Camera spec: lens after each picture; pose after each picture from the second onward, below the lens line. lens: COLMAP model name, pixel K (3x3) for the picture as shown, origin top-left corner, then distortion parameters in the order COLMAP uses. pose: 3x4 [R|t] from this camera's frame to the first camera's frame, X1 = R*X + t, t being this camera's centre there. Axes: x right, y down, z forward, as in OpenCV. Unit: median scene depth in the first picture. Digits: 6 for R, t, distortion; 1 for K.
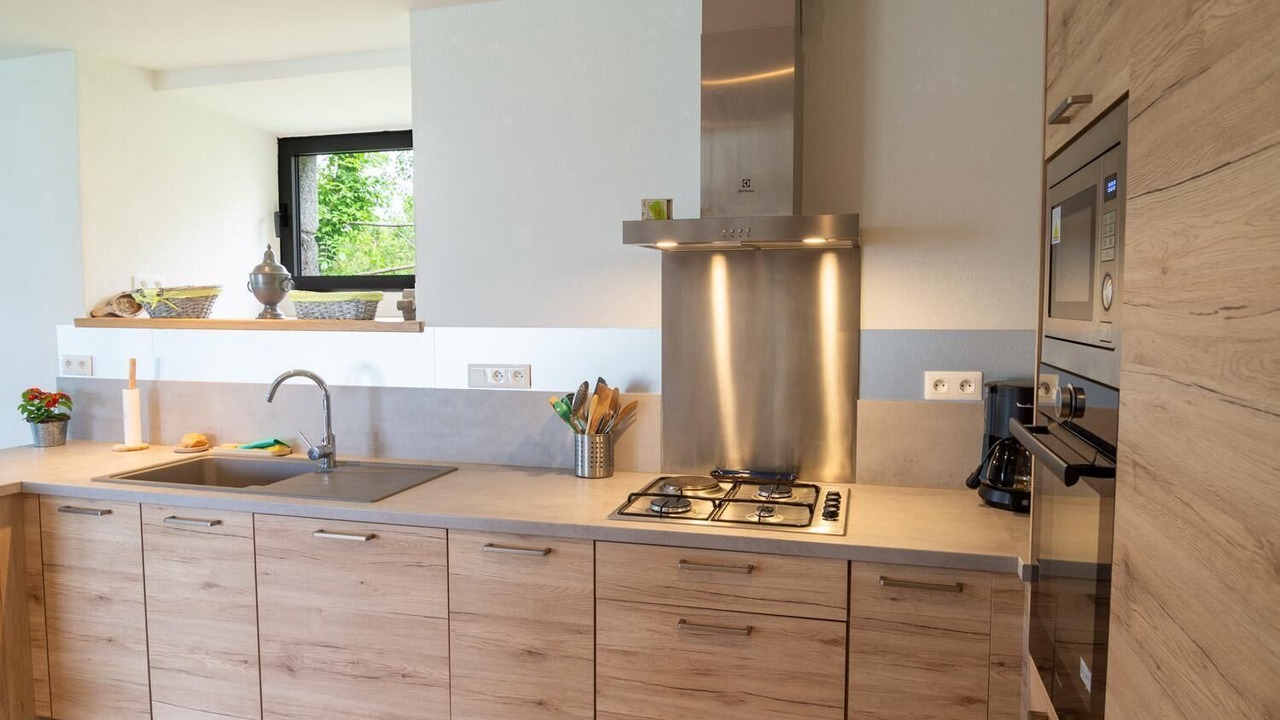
lens RADIAL K [[850.6, 0, 620.4], [0, 850.6, 362.1], [0, 0, 1]] dist [-0.000499, -0.037381]
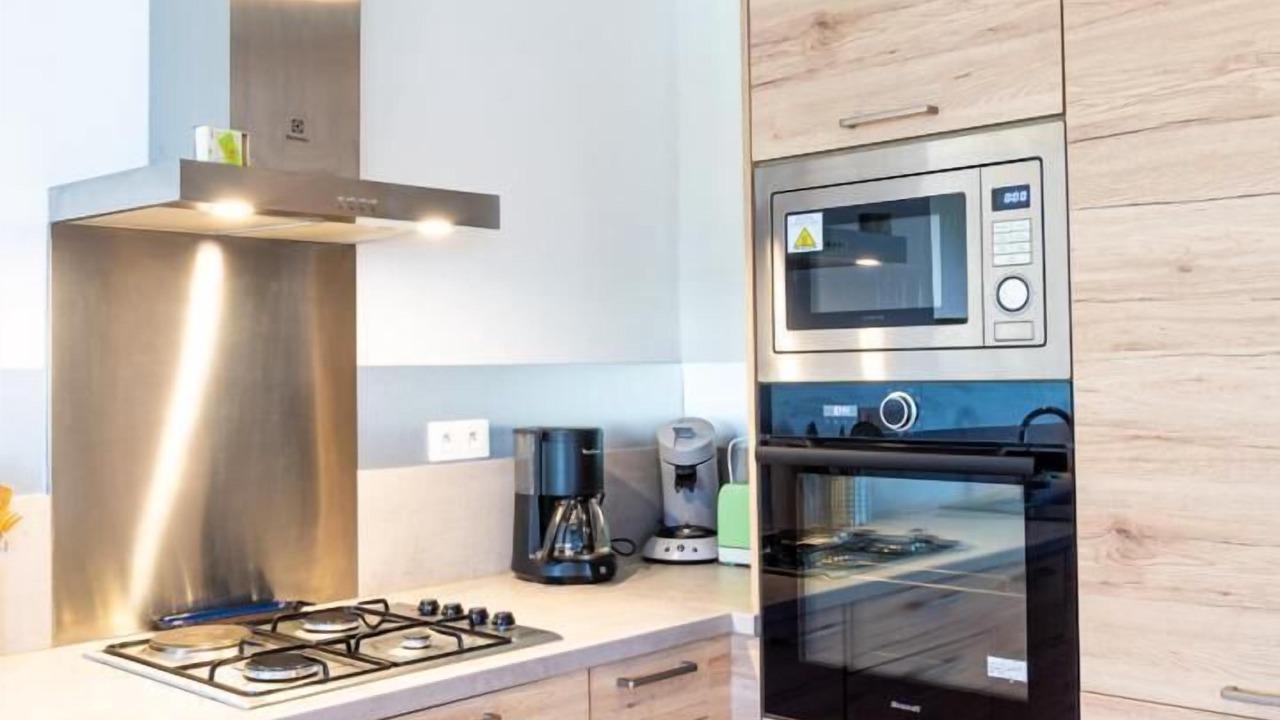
lens RADIAL K [[1285.7, 0, 647.4], [0, 1285.7, 335.6], [0, 0, 1]] dist [-0.011343, -0.015827]
pose [[0.448623, 0.017379, 0.893552, -0.580298], [0.074746, 0.995579, -0.056890, 0.014690], [-0.890590, 0.092312, 0.445341, 0.371737]]
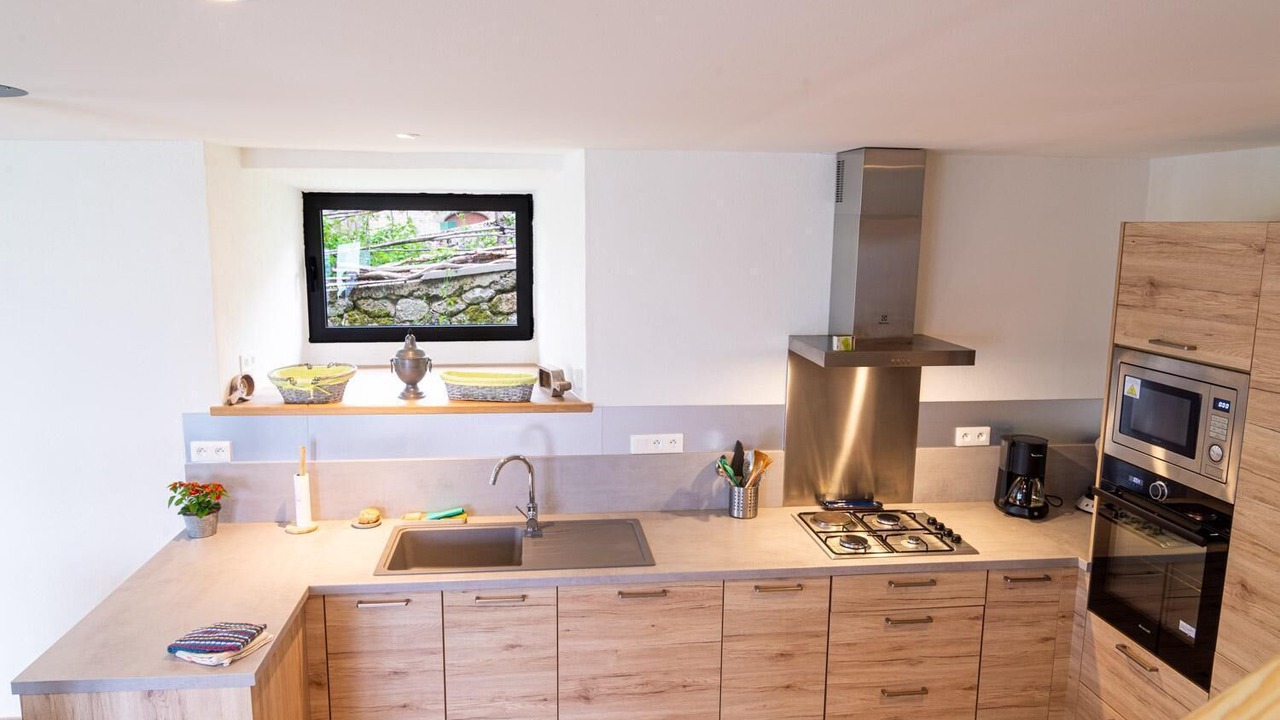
lens RADIAL K [[858.1, 0, 621.6], [0, 858.1, 365.0], [0, 0, 1]] dist [0.004155, -0.022748]
pose [[0.924062, -0.053004, 0.378551, -0.843383], [0.017205, 0.995103, 0.097334, -0.284590], [-0.381856, -0.083429, 0.920449, -0.196950]]
